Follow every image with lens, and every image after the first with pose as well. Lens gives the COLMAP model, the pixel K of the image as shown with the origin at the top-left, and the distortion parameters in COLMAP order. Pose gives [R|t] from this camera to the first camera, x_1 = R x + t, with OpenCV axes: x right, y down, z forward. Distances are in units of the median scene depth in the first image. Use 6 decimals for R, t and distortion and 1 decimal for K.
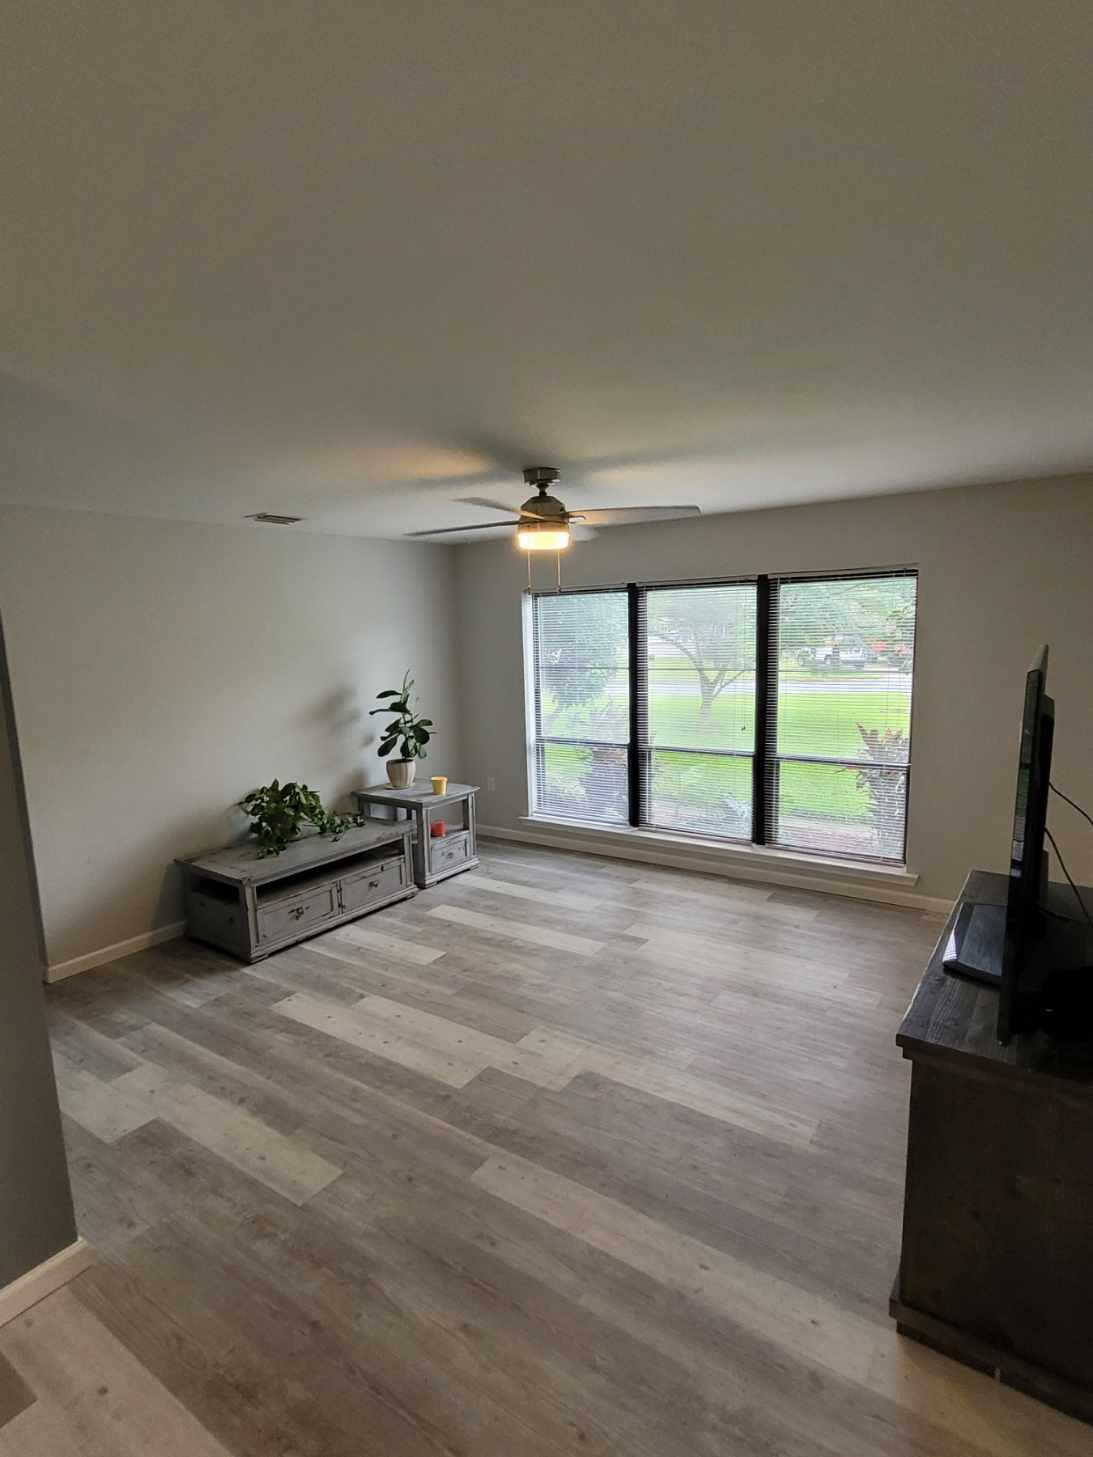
lens RADIAL K [[753.1, 0, 546.5], [0, 753.1, 728.5], [0, 0, 1]] dist [0.000953, 0.000270]
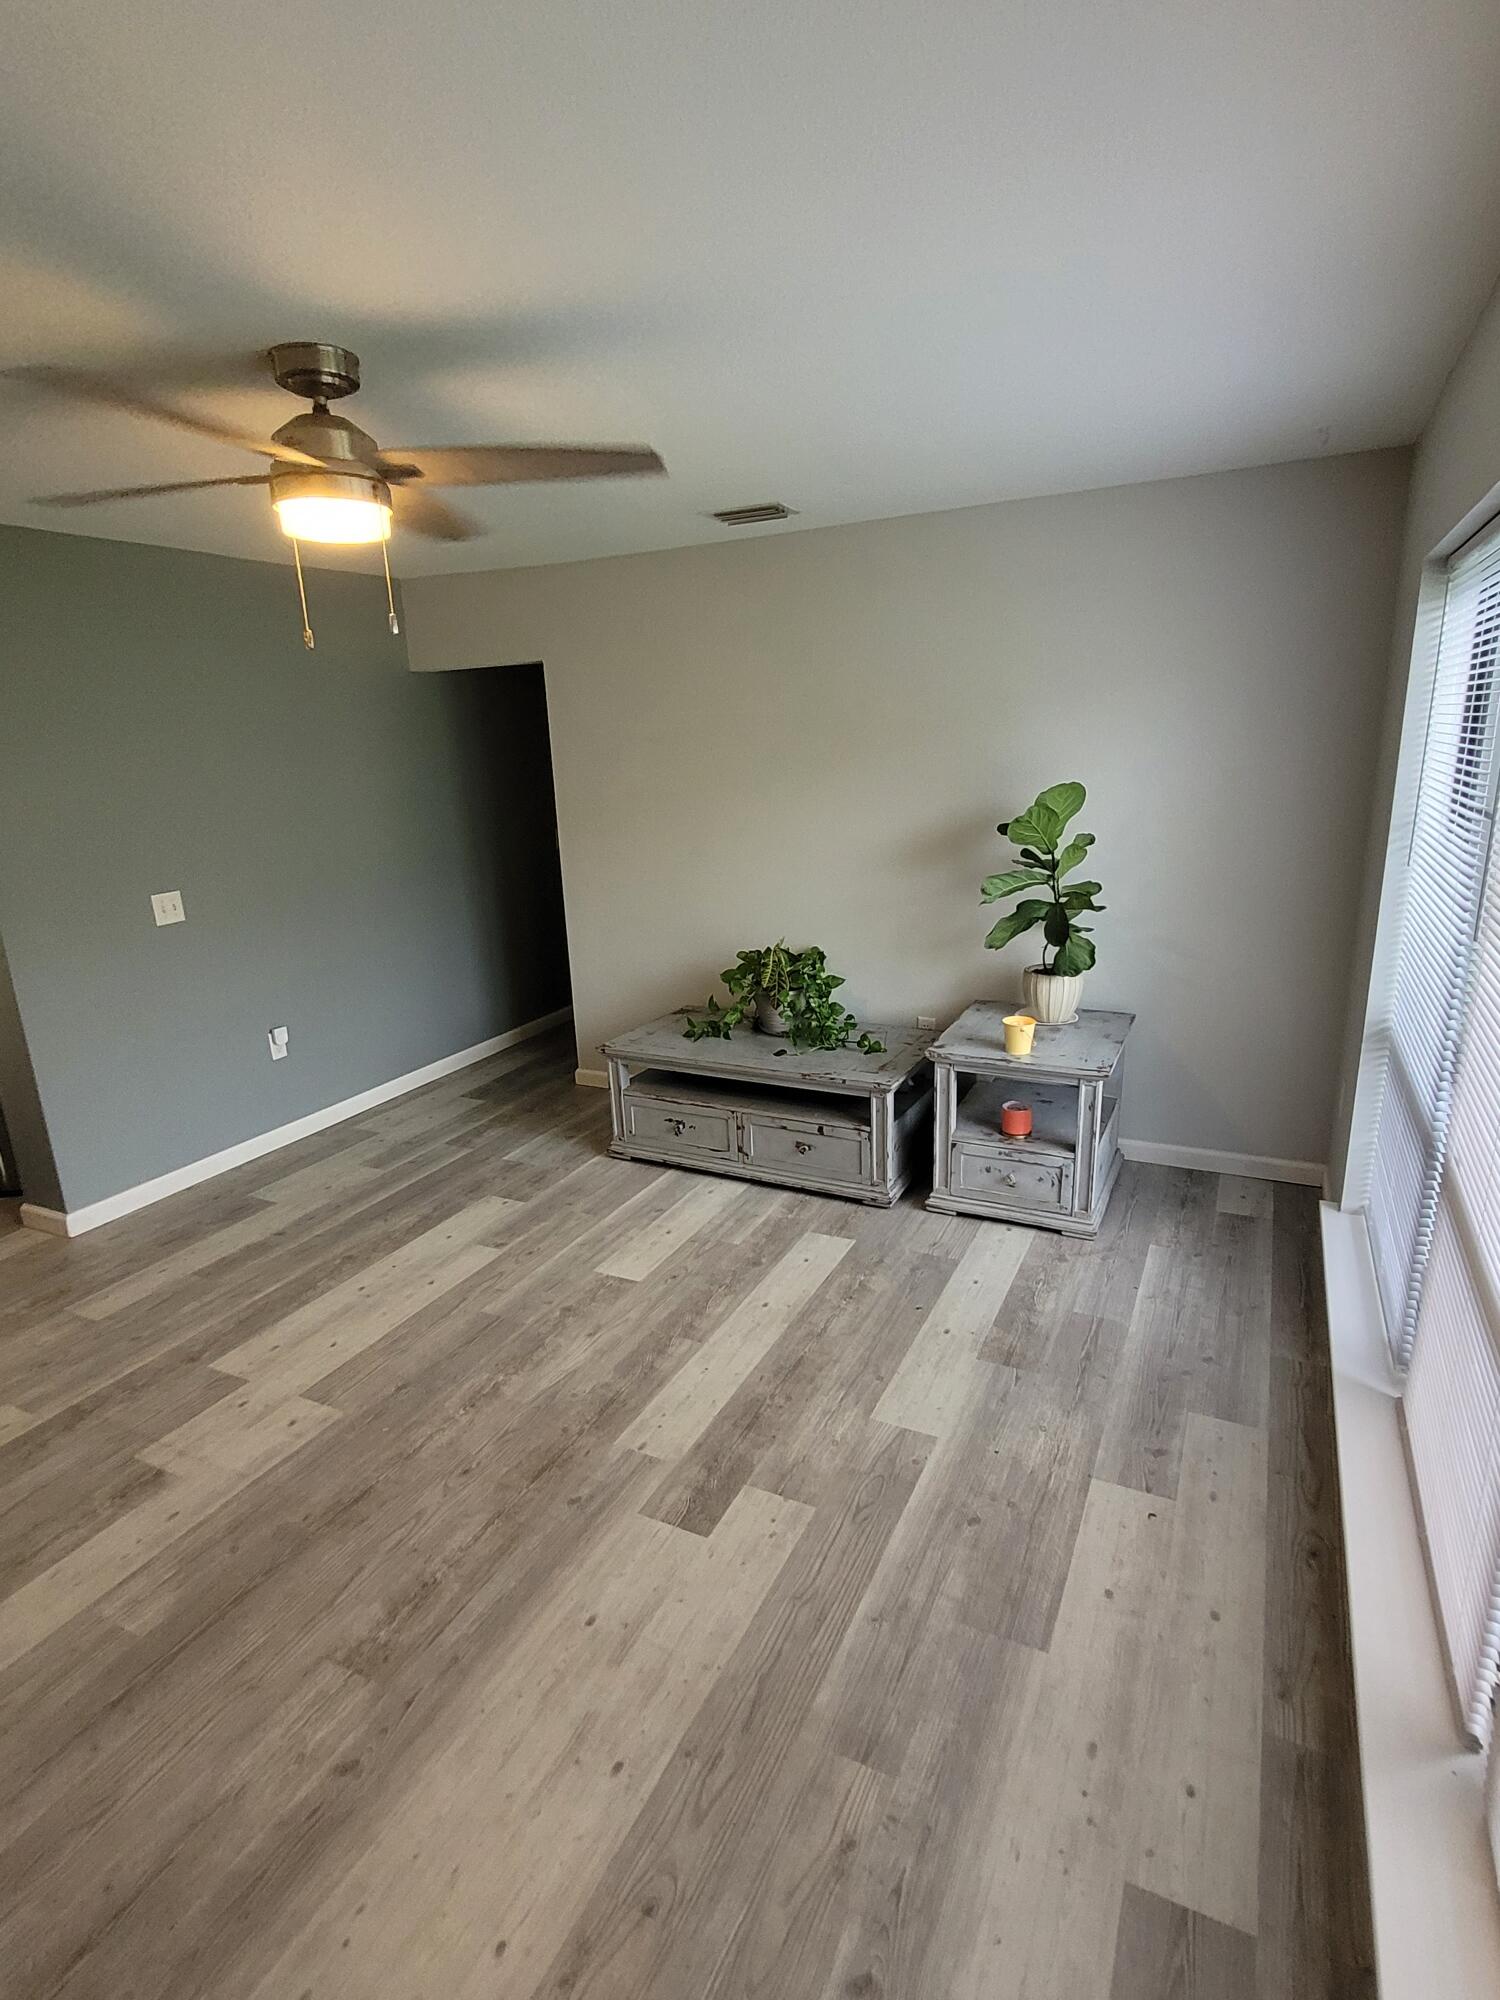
lens RADIAL K [[1033.8, 0, 750.0], [0, 1033.8, 1000.0], [0, 0, 1]] dist [0.000953, 0.000270]
pose [[0.155799, 0.269678, -0.950263, 0.528663], [-0.107073, 0.960953, 0.255157, -0.111630], [0.981968, 0.061995, 0.178591, 0.849454]]
